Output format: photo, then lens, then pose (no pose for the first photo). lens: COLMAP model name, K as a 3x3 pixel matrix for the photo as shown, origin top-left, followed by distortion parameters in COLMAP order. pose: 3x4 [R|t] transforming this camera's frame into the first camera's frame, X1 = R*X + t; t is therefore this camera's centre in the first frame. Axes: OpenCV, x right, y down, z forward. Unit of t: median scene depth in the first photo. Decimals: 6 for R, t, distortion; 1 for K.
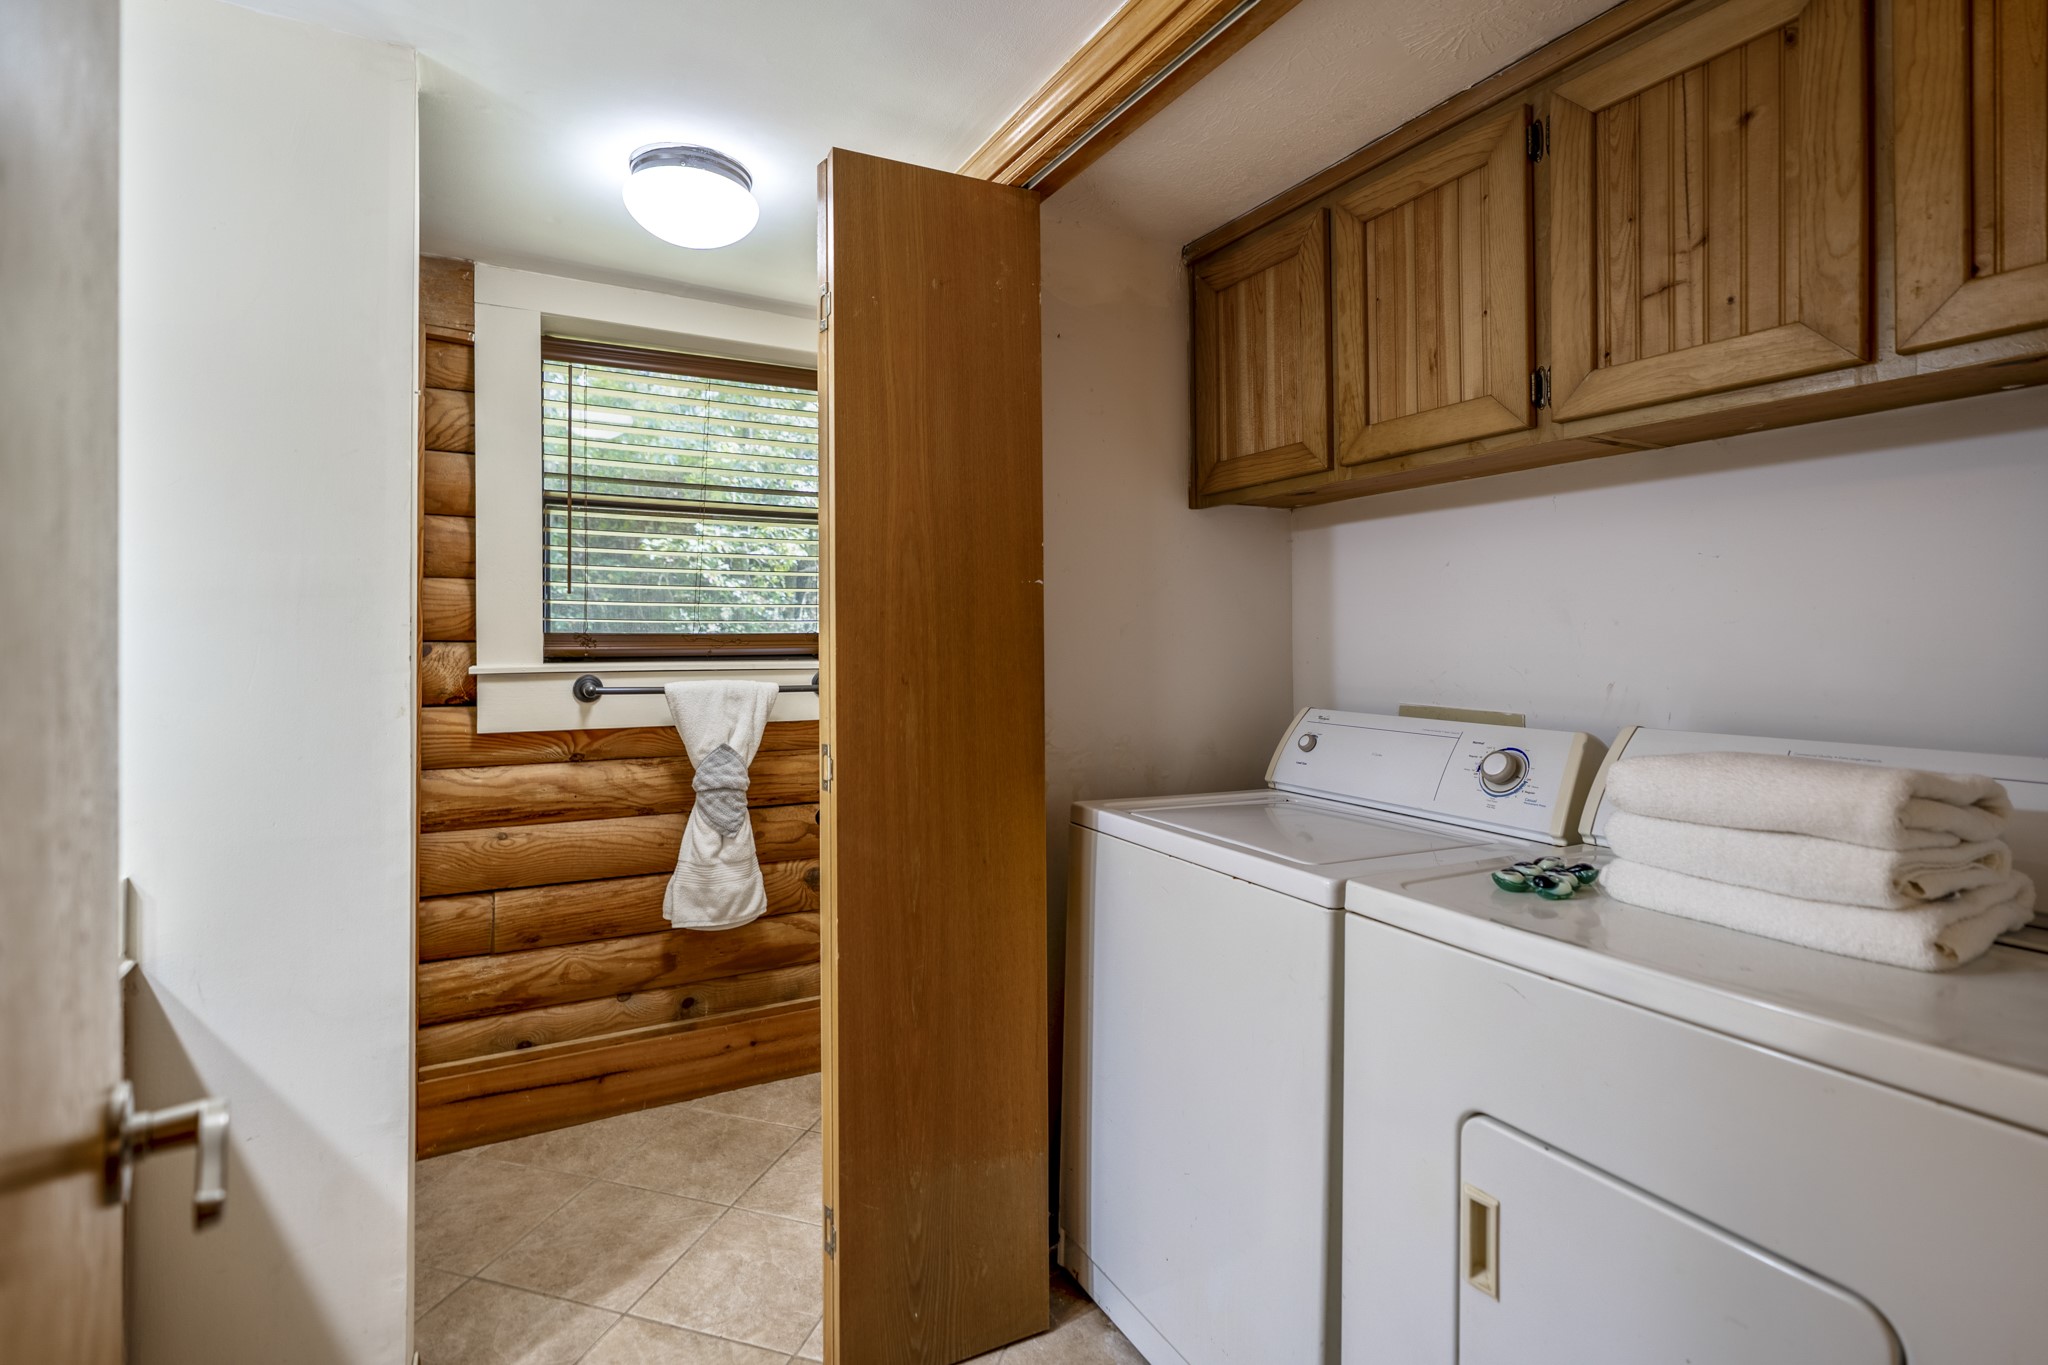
lens RADIAL K [[986.5, 0, 998.6], [0, 986.5, 636.7], [0, 0, 1]] dist [-0.003902, 0.000251]
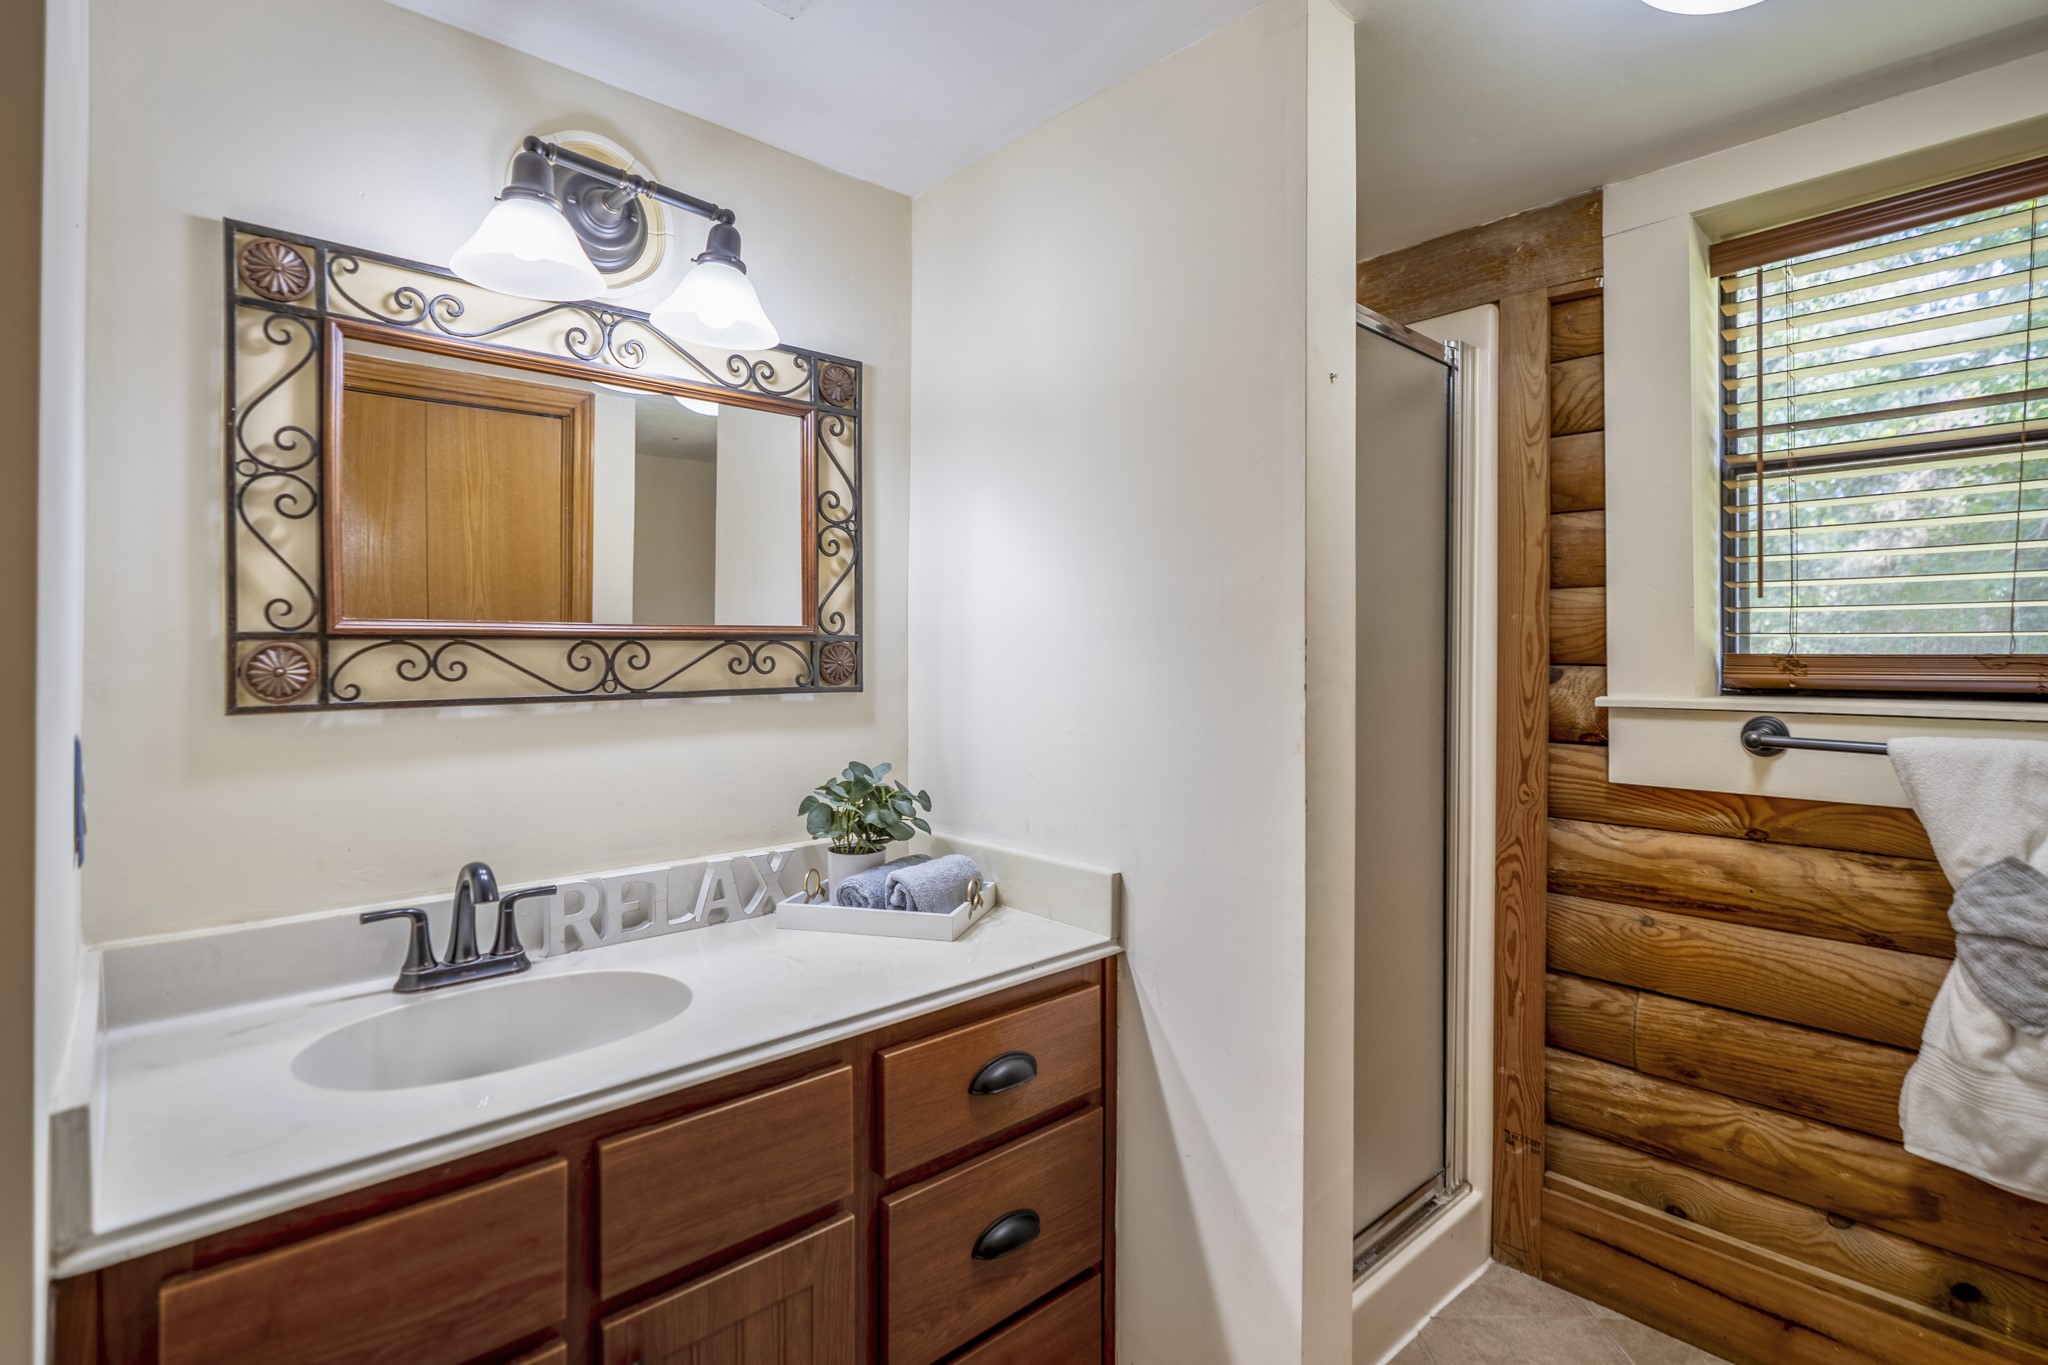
lens RADIAL K [[986.5, 0, 1019.6], [0, 986.5, 648.2], [0, 0, 1]] dist [-0.003902, 0.000251]
pose [[0.257233, -0.006238, -0.966329, 0.107143], [-0.001297, 0.999976, -0.006800, -0.002865], [0.966349, 0.003002, 0.257219, 0.329255]]
